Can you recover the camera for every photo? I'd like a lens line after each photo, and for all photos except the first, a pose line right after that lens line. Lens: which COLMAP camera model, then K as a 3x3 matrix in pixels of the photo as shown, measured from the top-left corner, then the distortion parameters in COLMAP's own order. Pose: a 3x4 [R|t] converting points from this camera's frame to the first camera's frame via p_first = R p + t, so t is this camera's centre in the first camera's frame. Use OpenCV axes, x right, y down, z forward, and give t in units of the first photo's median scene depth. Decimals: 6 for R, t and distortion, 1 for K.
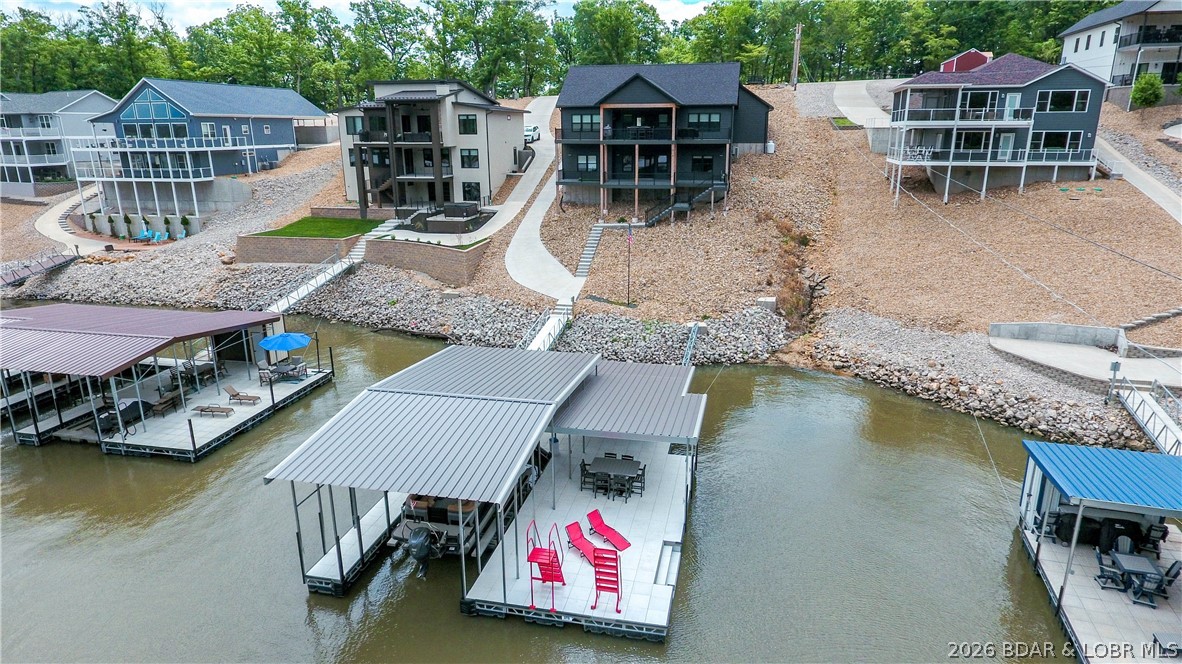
lens RADIAL K [[691.4, 0, 598.5], [0, 691.4, 329.4], [0, 0, 1]] dist [-0.001239, -0.001494]
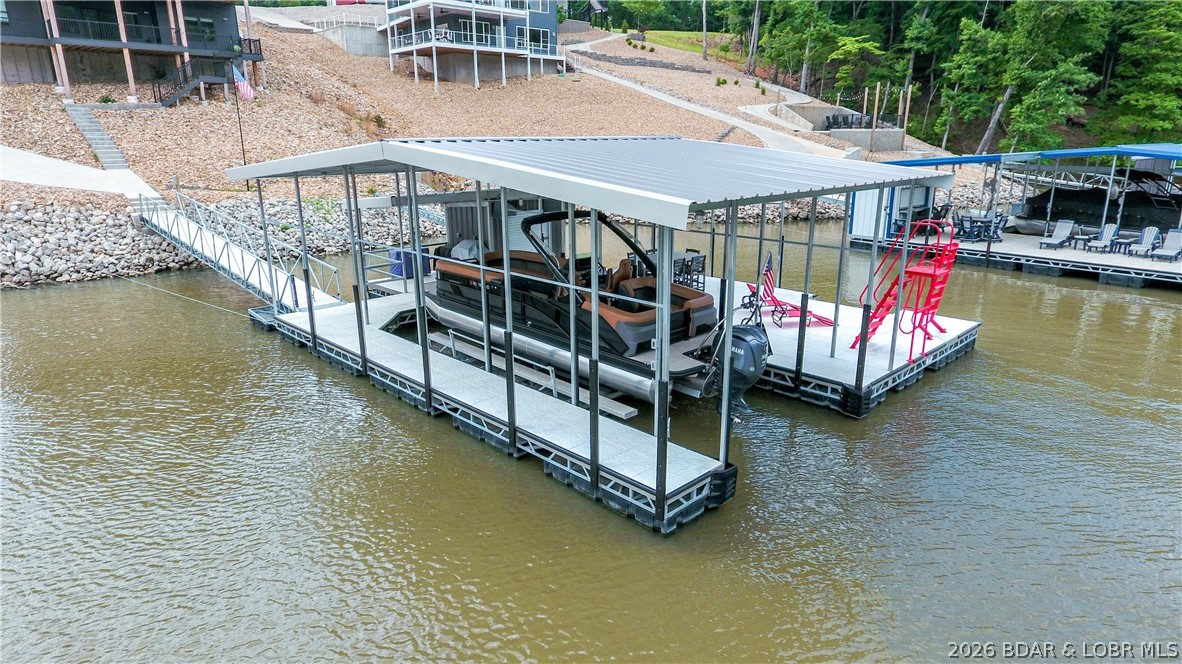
lens RADIAL K [[691.4, 0, 598.4], [0, 691.4, 331.9], [0, 0, 1]] dist [-0.001239, -0.001494]
pose [[0.554983, -0.230177, 0.799383, -0.272082], [0.230635, 0.965860, 0.117991, 0.077432], [-0.799251, 0.118883, 0.589123, 0.289370]]
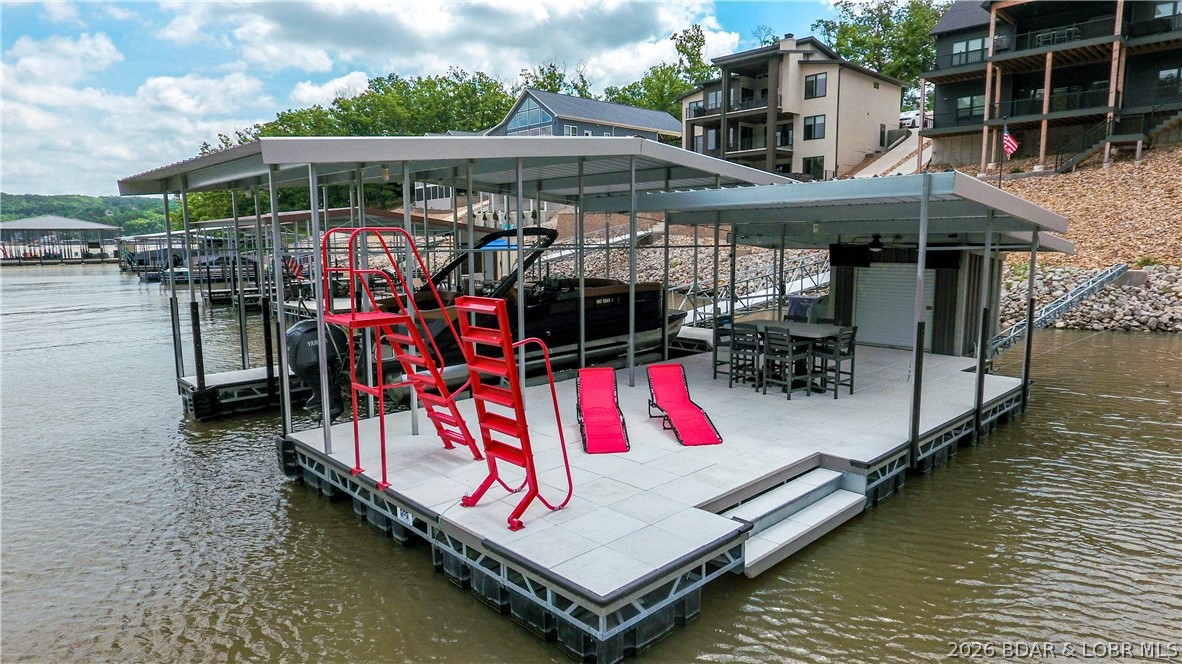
lens RADIAL K [[691.4, 0, 599.5], [0, 691.4, 330.9], [0, 0, 1]] dist [-0.001239, -0.001494]
pose [[0.832875, 0.072136, -0.548740, 0.075722], [-0.148301, 0.984301, -0.095696, 0.117373], [0.533223, 0.161082, 0.830498, 0.254225]]
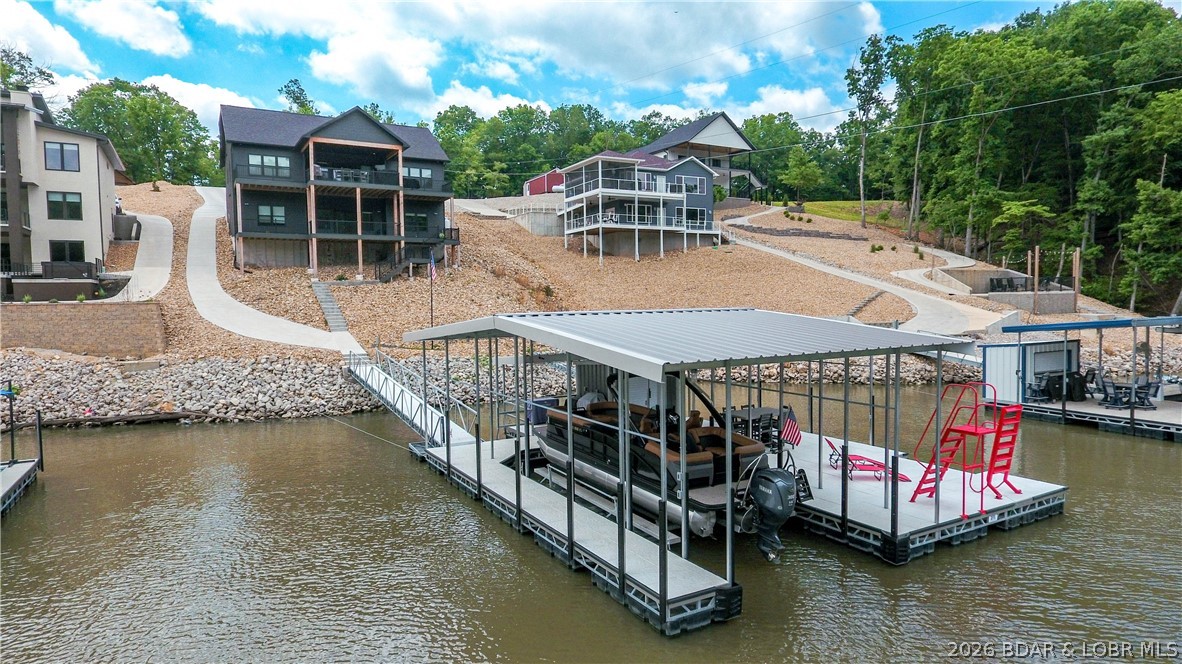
lens RADIAL K [[691.4, 0, 598.5], [0, 691.4, 329.2], [0, 0, 1]] dist [-0.001239, -0.001494]
pose [[0.744480, -0.038844, 0.666514, -0.283853], [0.195049, 0.967408, -0.161485, 0.089235], [-0.638518, 0.250225, 0.727793, 0.233559]]
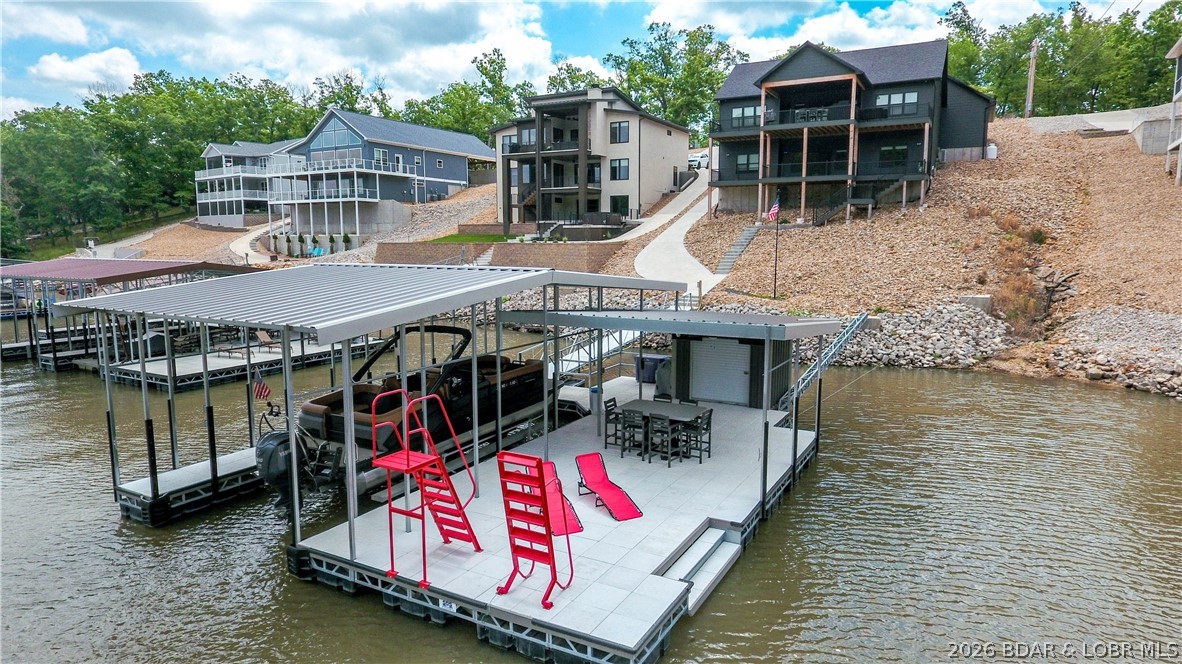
lens RADIAL K [[691.4, 0, 598.9], [0, 691.4, 330.8], [0, 0, 1]] dist [-0.001239, -0.001494]
pose [[0.957341, 0.041862, -0.285911, 0.062841], [-0.083535, 0.987297, -0.135153, 0.097330], [0.276621, 0.153271, 0.948677, 0.185216]]
